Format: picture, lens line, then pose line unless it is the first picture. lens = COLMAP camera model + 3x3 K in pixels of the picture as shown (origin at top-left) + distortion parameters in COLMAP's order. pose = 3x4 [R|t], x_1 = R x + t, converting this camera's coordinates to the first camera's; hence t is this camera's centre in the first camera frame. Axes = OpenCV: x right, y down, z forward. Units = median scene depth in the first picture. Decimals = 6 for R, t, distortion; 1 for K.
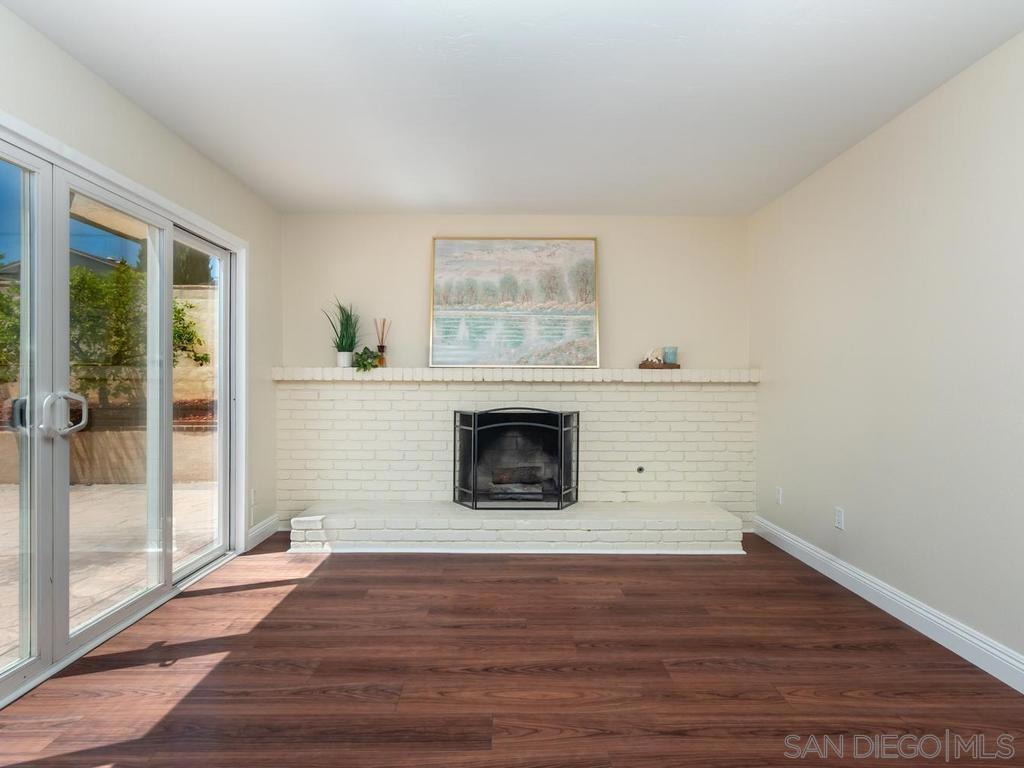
lens RADIAL K [[559.9, 0, 512.4], [0, 559.9, 385.1], [0, 0, 1]] dist [0.000292, -0.000425]
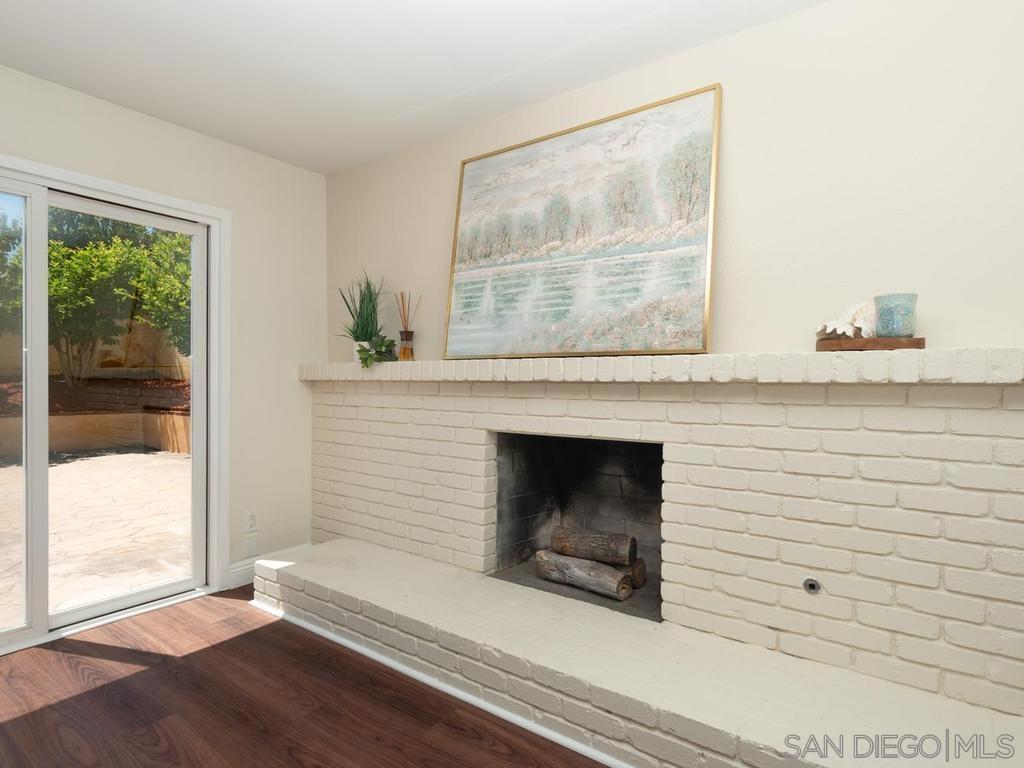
lens RADIAL K [[559.9, 0, 512.7], [0, 559.9, 382.1], [0, 0, 1]] dist [0.000292, -0.000425]
pose [[0.801820, 0.000324, -0.597566, 0.301620], [-0.003790, 0.999982, -0.004543, -0.003117], [0.597554, 0.005907, 0.801807, 0.517607]]
